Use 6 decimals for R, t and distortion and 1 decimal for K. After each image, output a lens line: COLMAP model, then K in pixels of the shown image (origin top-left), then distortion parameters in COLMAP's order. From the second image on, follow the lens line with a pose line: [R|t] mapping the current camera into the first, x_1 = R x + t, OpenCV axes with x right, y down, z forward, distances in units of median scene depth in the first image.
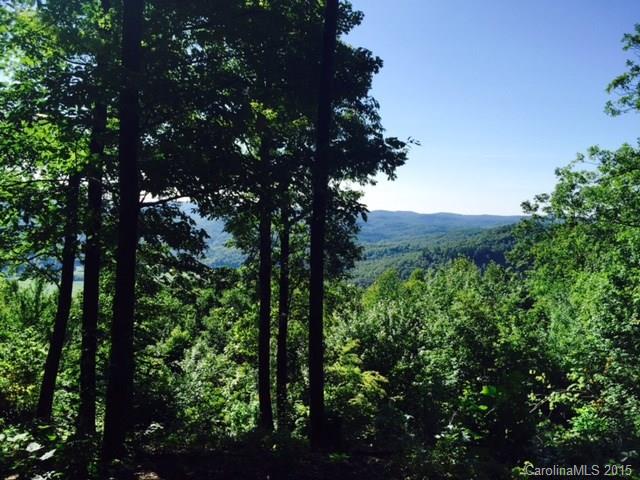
lens RADIAL K [[544.9, 0, 316.6], [0, 544.9, 237.0], [0, 0, 1]] dist [0.011553, 0.004238]
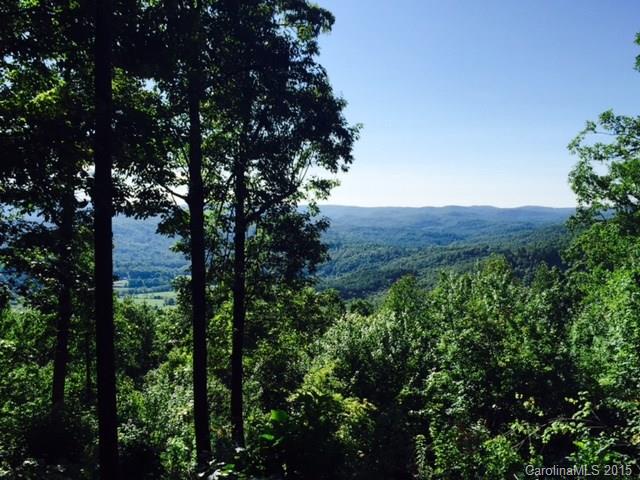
lens RADIAL K [[646.3, 0, 321.5], [0, 646.3, 240.2], [0, 0, 1]] dist [0.011747, 0.000000]
pose [[0.996058, -0.027600, -0.084296, 0.136955], [0.027515, 0.999619, -0.002169, 0.008969], [0.084323, -0.000159, 0.996438, 0.021314]]
